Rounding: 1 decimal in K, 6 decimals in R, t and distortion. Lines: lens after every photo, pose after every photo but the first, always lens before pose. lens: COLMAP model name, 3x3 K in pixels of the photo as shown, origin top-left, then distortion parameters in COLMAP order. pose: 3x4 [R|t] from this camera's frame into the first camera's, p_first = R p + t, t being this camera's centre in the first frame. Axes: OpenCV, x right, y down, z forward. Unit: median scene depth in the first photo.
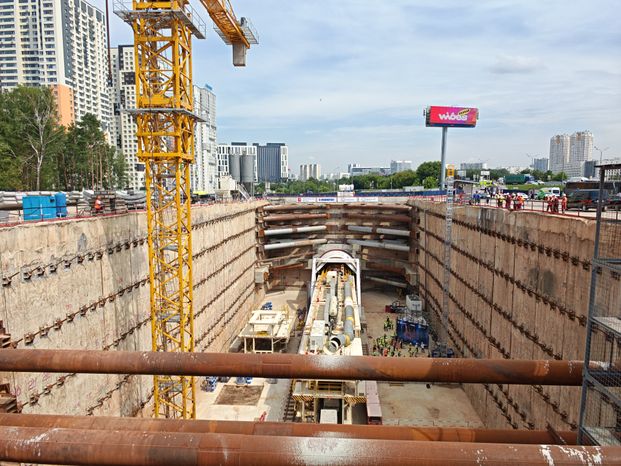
lens RADIAL K [[448.6, 0, 313.5], [0, 448.6, 234.4], [0, 0, 1]] dist [0.029575, -0.038209]
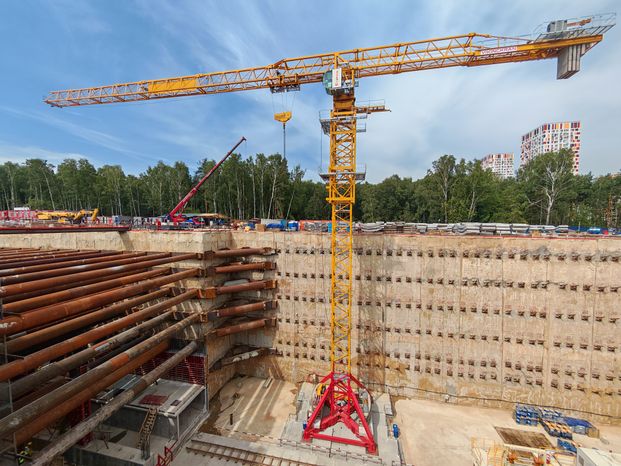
lens RADIAL K [[231.8, 0, 311.9], [0, 231.8, 236.1], [0, 0, 1]] dist [-0.001879, 0.000083]
pose [[-0.135154, 0.054019, -0.989351, 0.550696], [-0.110142, 0.991505, 0.069183, -0.080634], [0.984684, 0.118319, -0.128056, 0.937572]]
